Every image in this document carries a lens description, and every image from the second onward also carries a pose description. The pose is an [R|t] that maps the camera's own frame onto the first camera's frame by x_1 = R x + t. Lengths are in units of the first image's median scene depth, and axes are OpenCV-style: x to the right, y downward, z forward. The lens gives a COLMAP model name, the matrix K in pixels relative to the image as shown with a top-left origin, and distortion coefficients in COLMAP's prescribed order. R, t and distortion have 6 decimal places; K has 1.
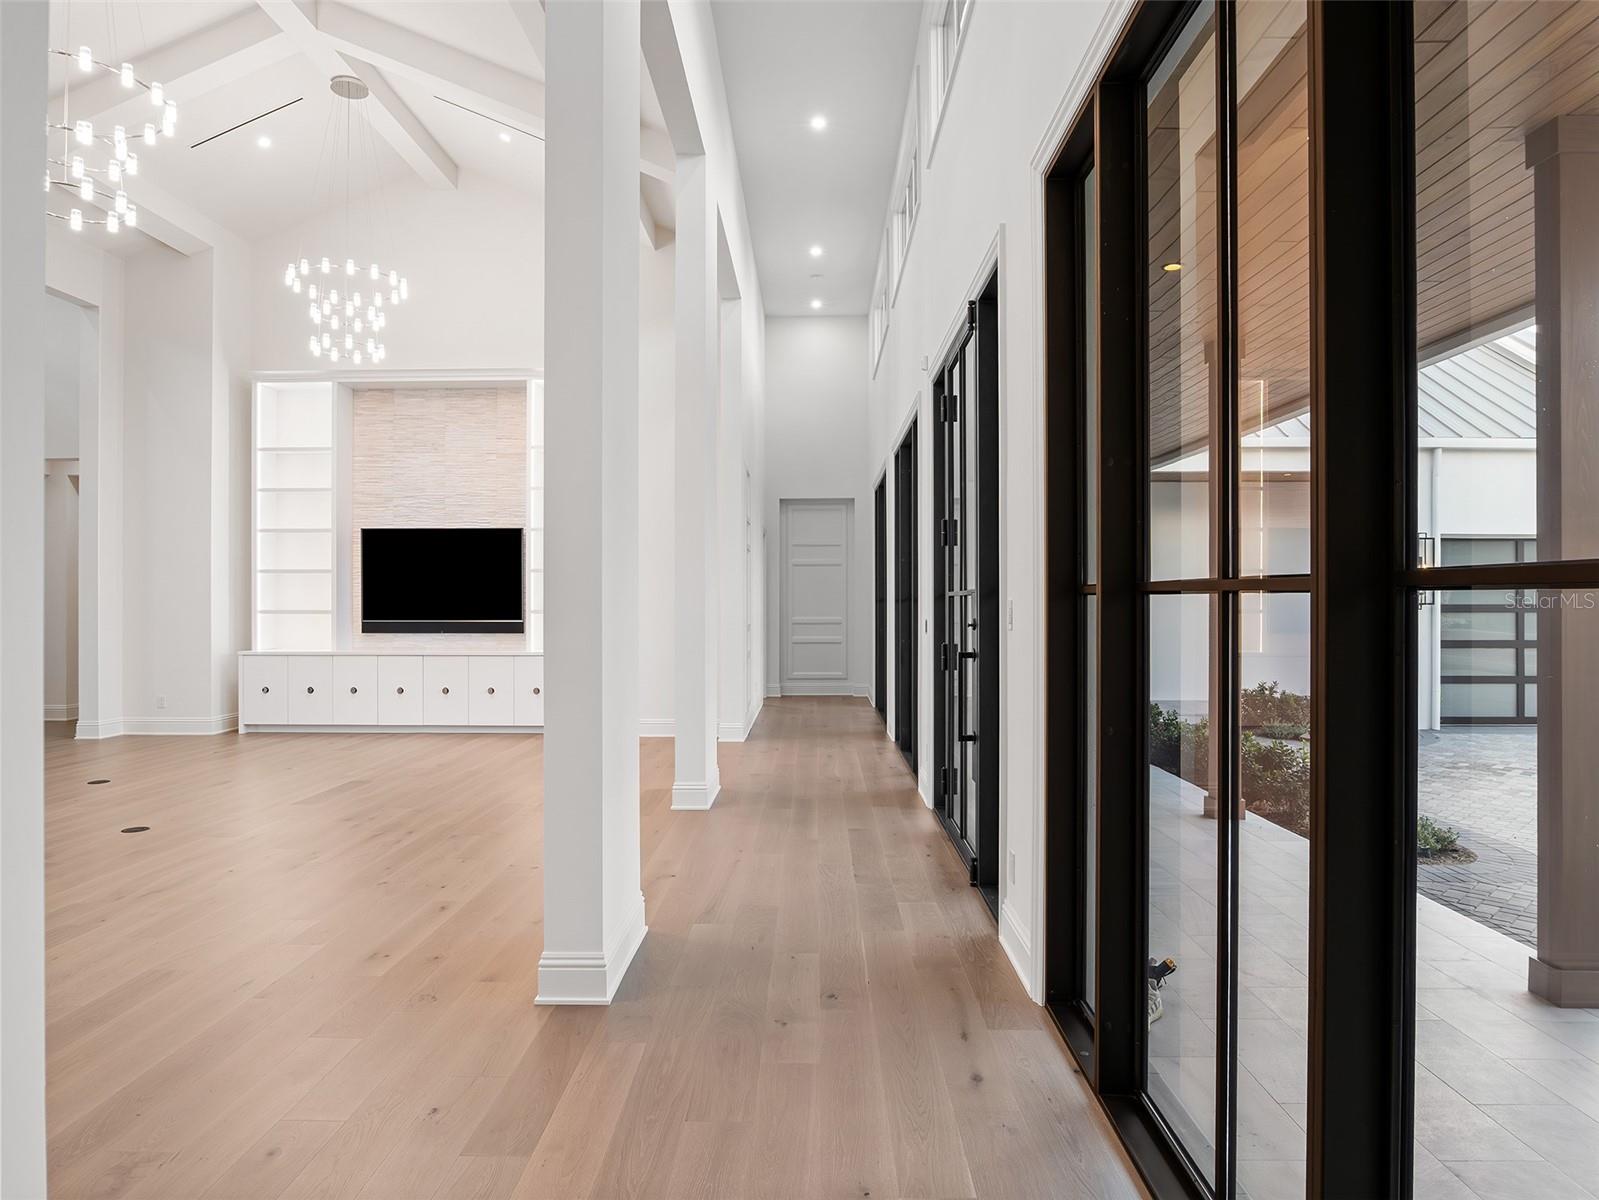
lens RADIAL K [[955.3, 0, 796.9], [0, 955.3, 601.9], [0, 0, 1]] dist [-0.030041, 0.011235]
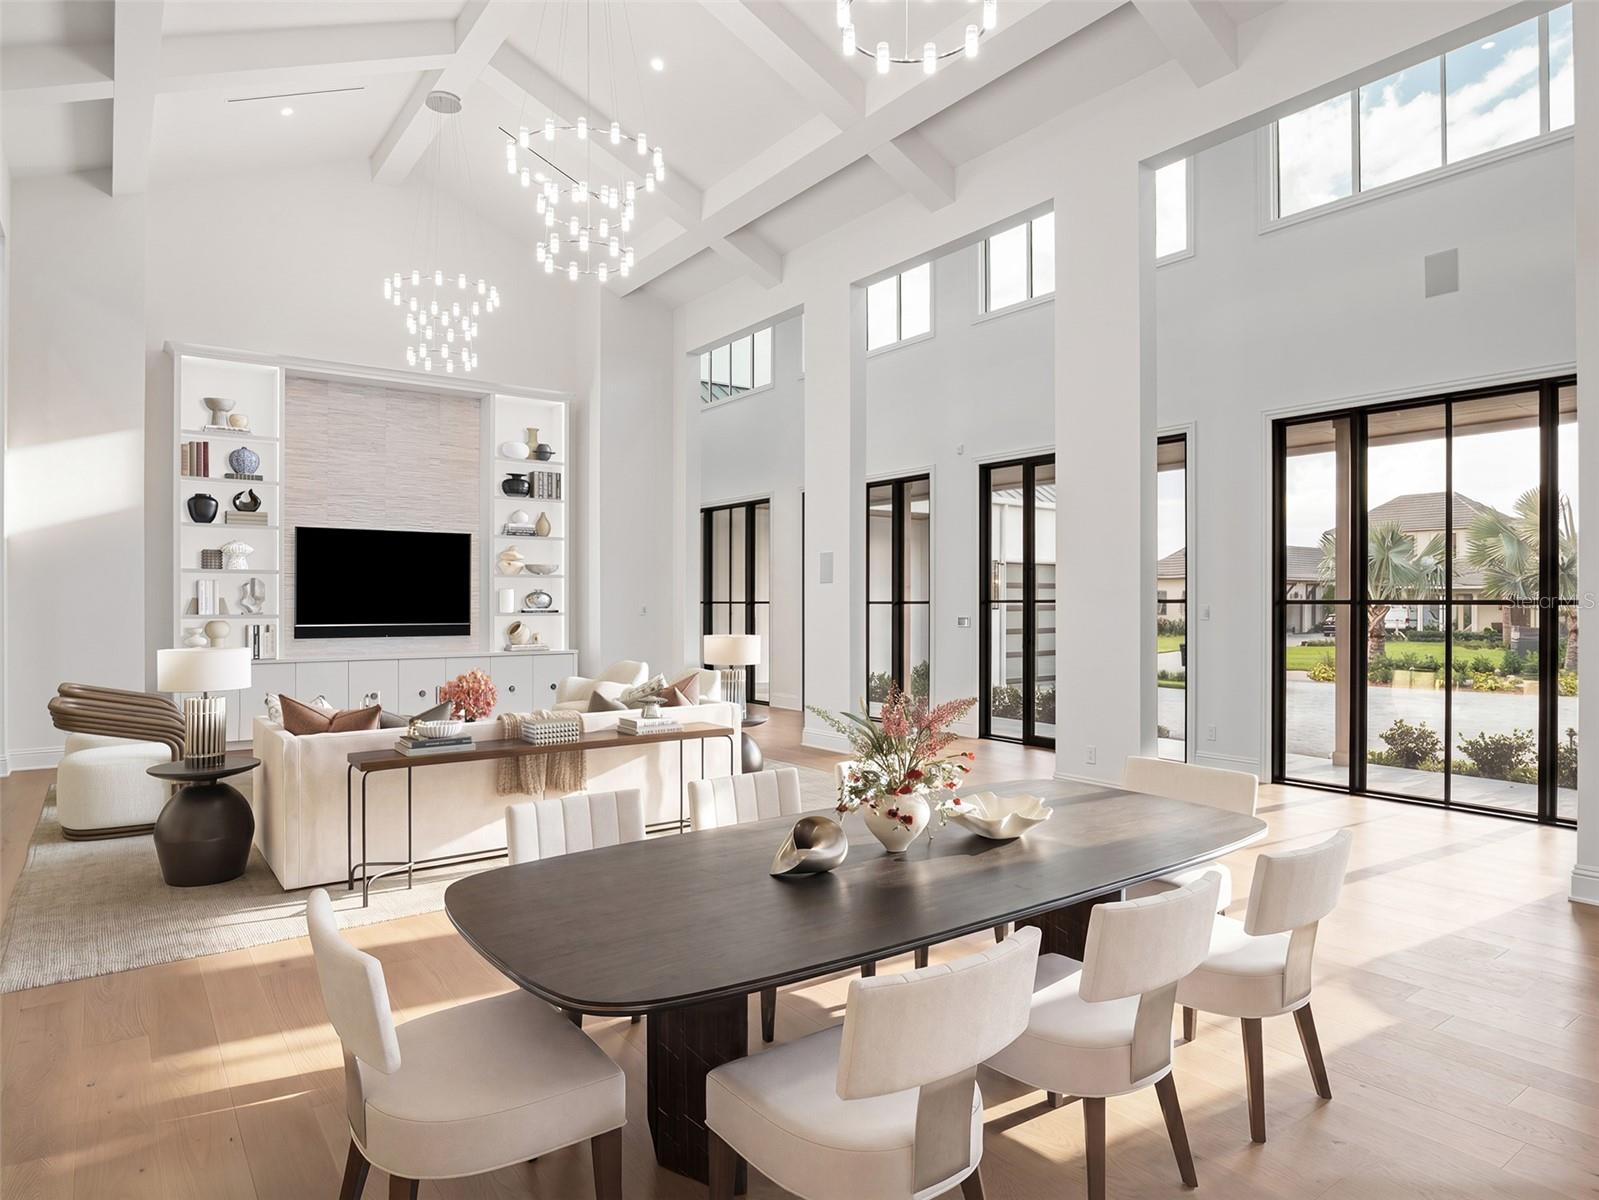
lens RADIAL K [[955.3, 0, 796.9], [0, 955.3, 601.9], [0, 0, 1]] dist [-0.030041, 0.011235]
pose [[0.795691, 0.000903, 0.605702, -0.644781], [0.000662, 0.999997, -0.002361, -0.000654], [-0.605702, 0.002280, 0.795688, -0.038114]]
